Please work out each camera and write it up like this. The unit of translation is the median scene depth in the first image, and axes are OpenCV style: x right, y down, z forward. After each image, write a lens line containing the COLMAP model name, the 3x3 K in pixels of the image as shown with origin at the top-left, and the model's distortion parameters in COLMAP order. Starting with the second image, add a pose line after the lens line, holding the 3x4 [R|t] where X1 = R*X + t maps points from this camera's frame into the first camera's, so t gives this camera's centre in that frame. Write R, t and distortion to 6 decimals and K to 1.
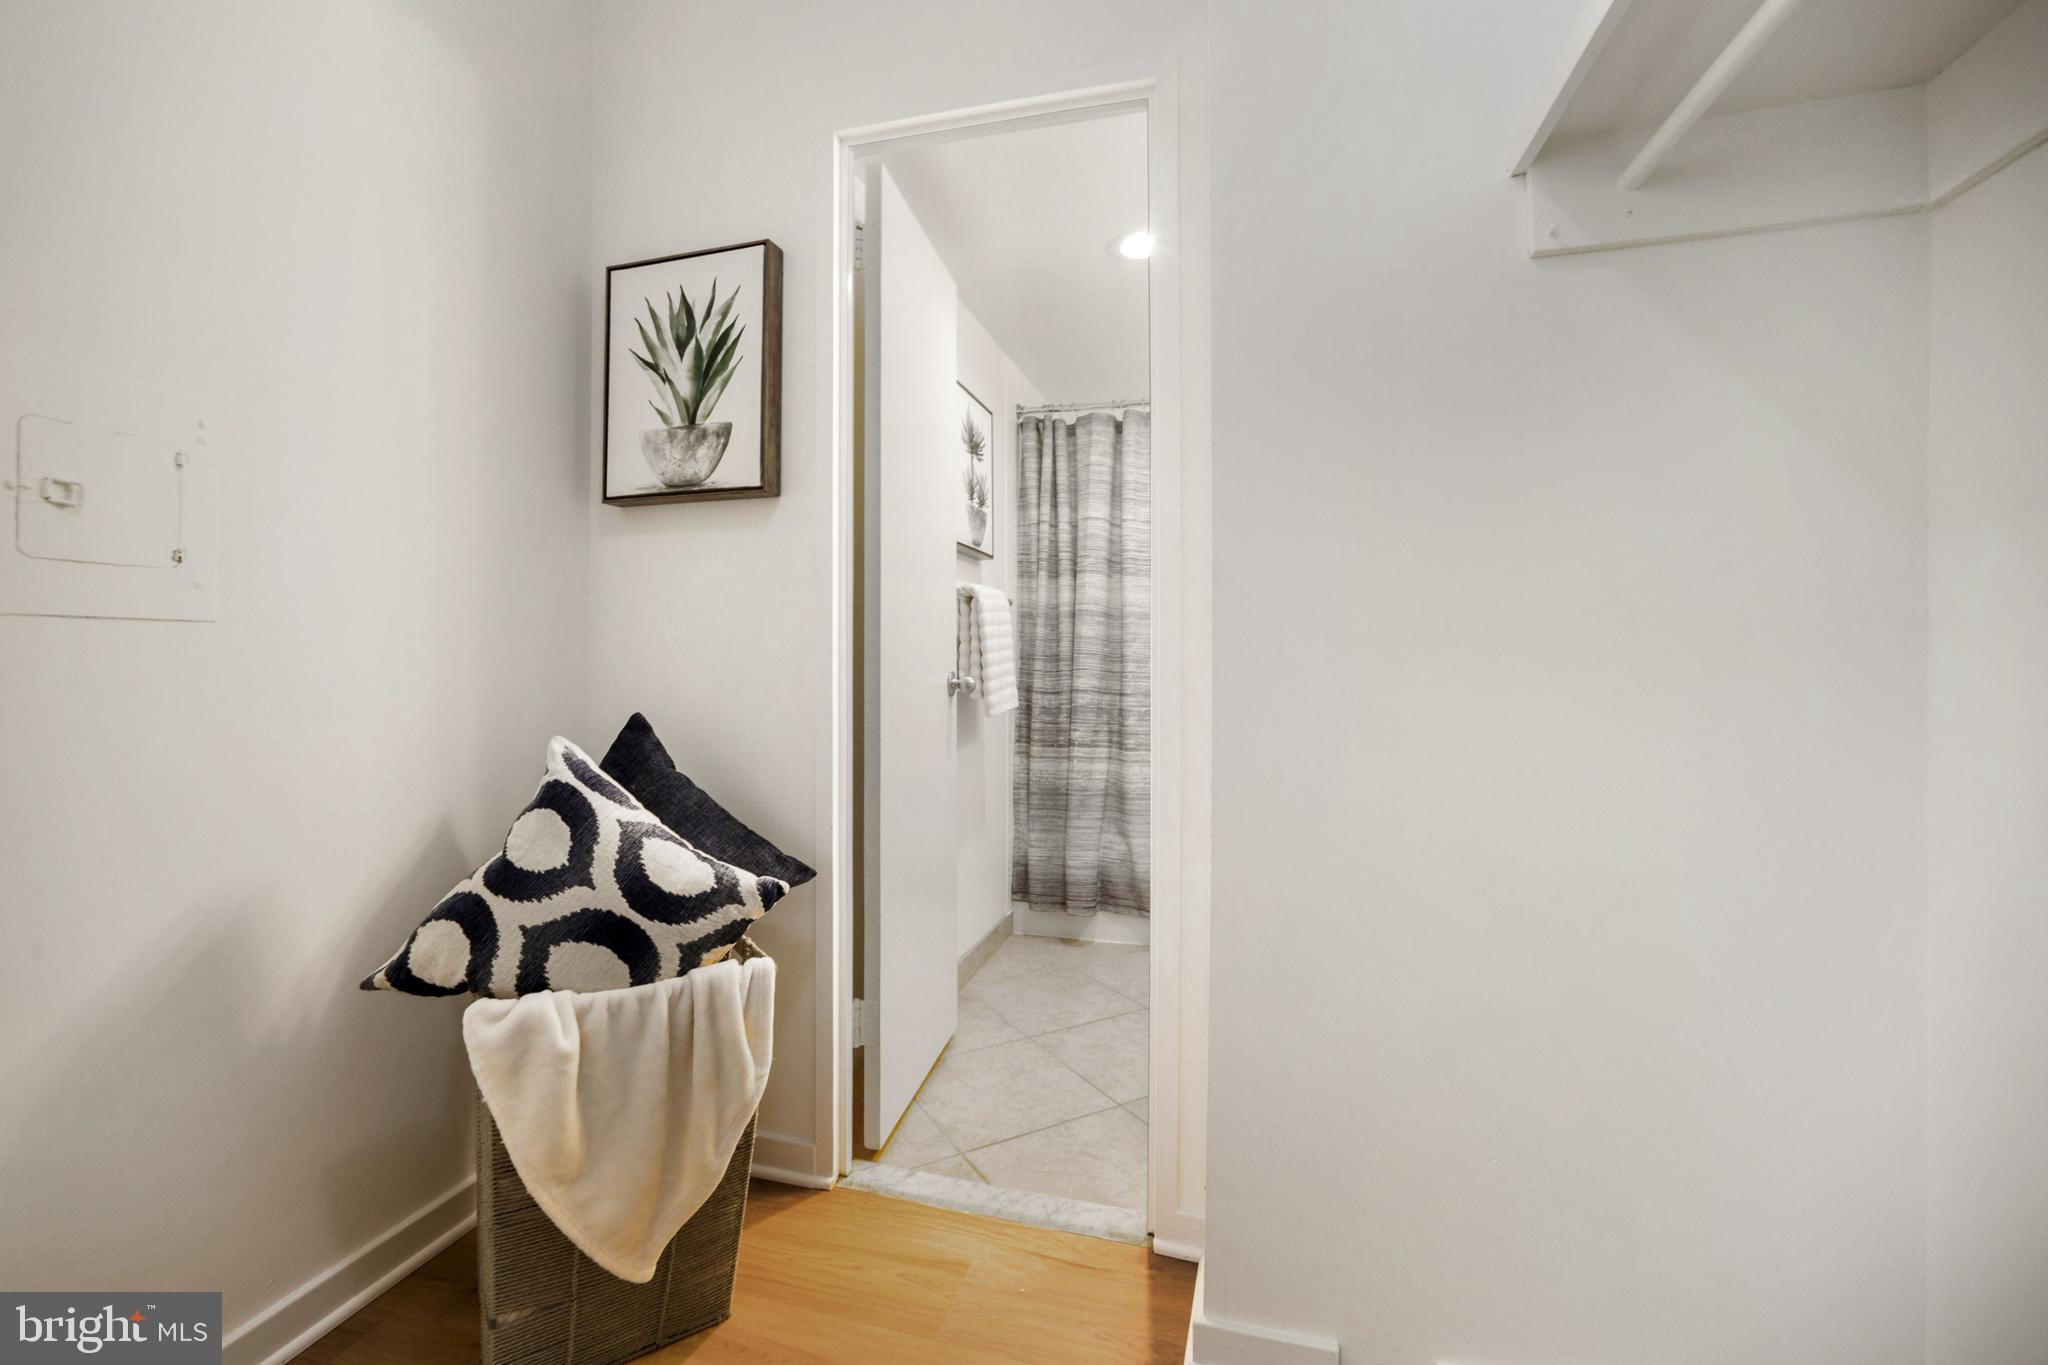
lens RADIAL K [[830.8, 0, 1023.4], [0, 830.8, 647.2], [0, 0, 1]] dist [-0.017288, 0.013605]
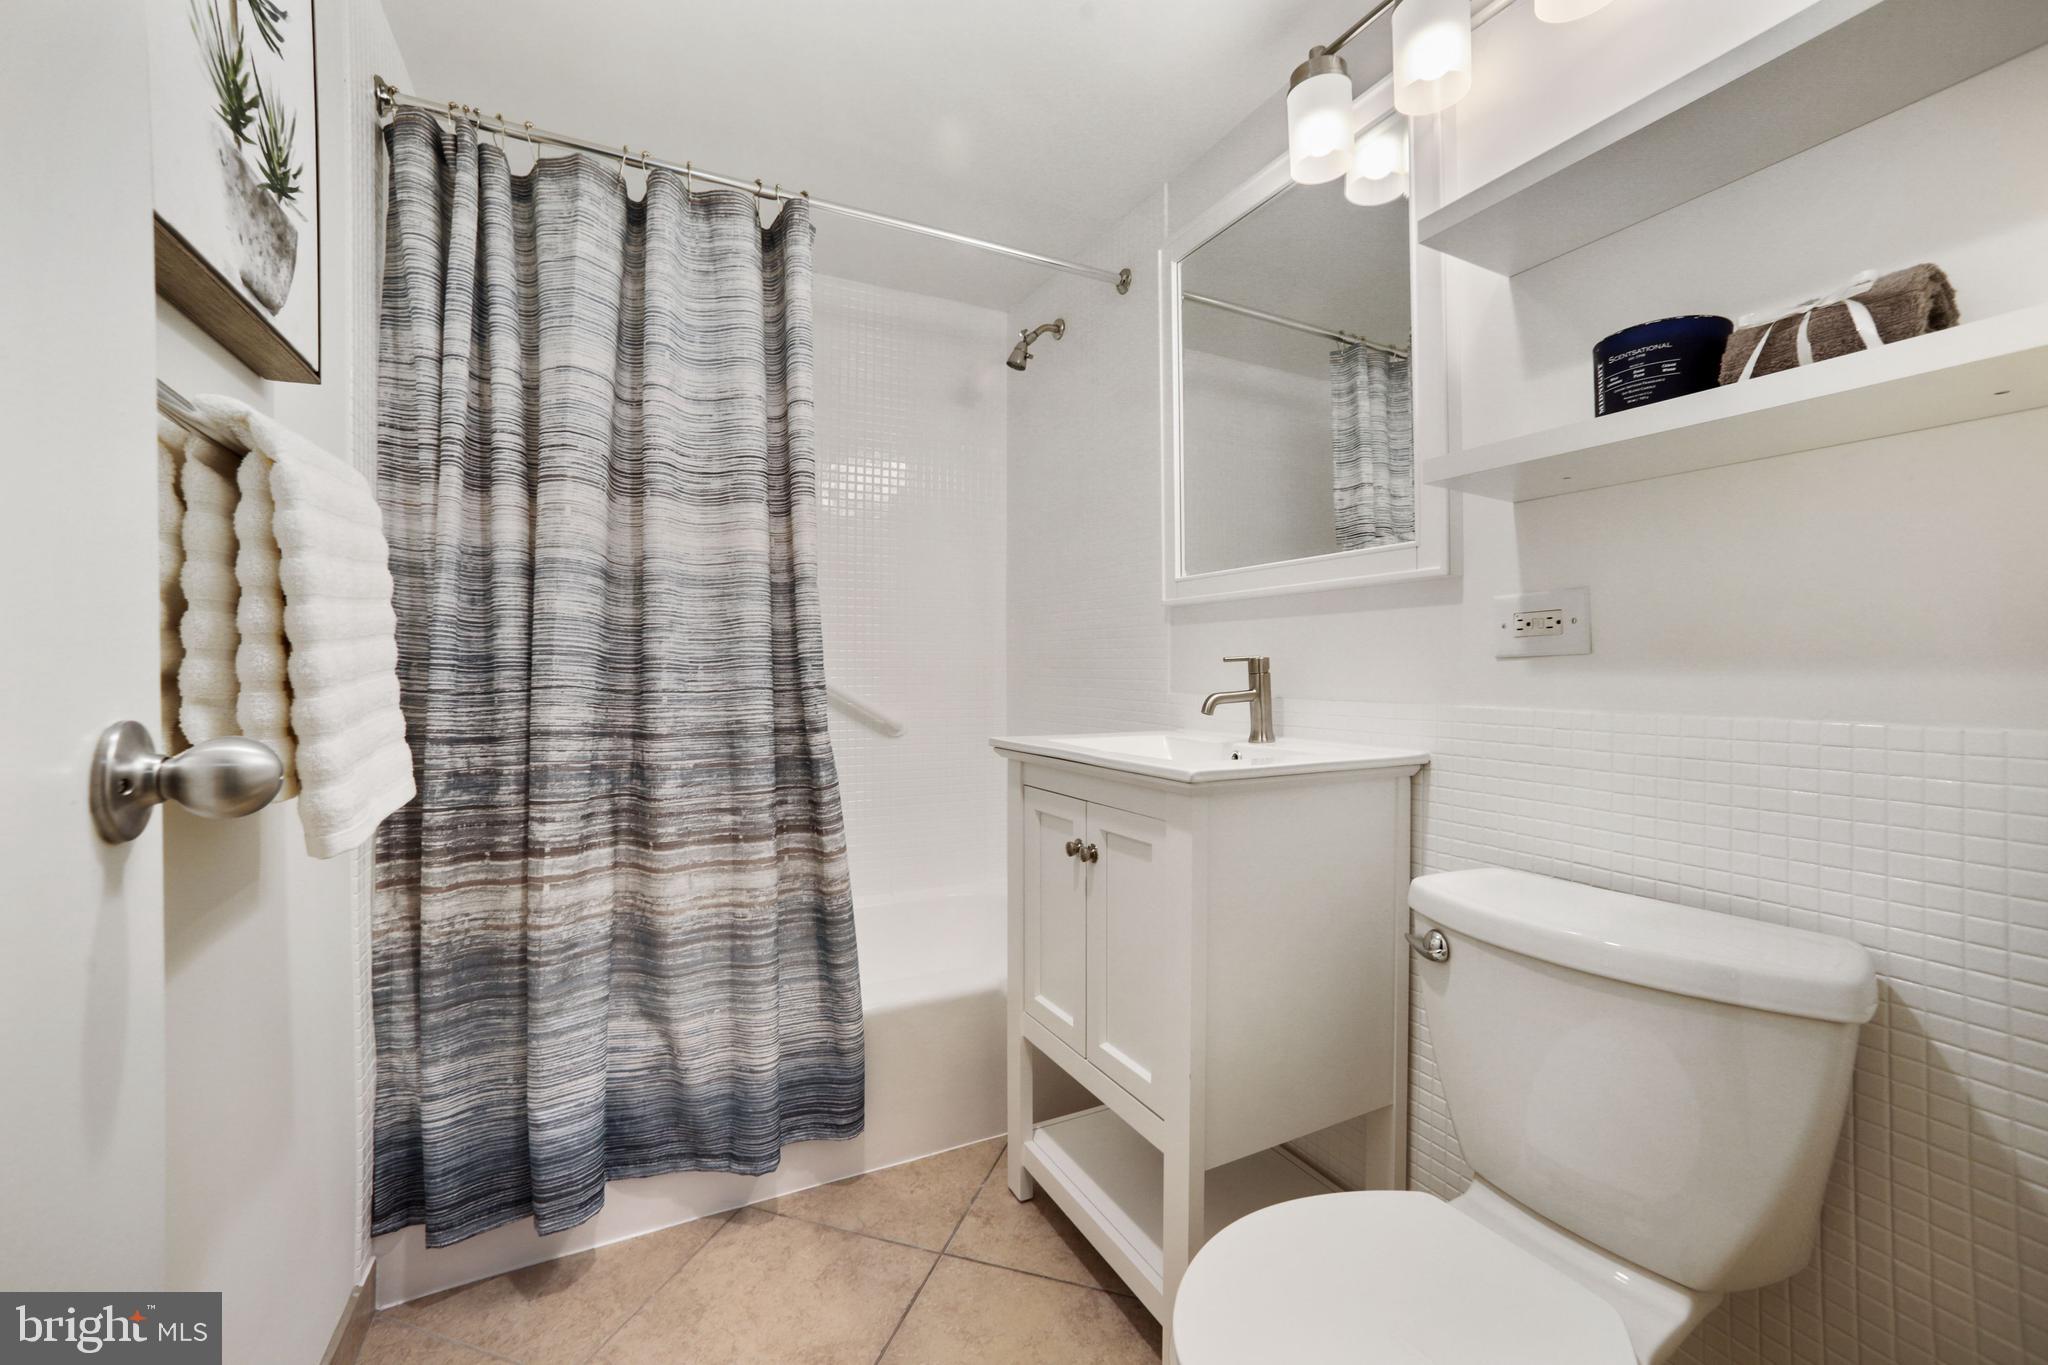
lens RADIAL K [[822.0, 0, 1025.9], [0, 822.0, 665.9], [0, 0, 1]] dist [-0.063043, 0.029037]
pose [[0.744671, -0.004995, 0.667413, -0.034297], [-0.004301, 0.999915, 0.012282, 0.007883], [-0.667418, -0.012017, 0.744586, 0.480914]]
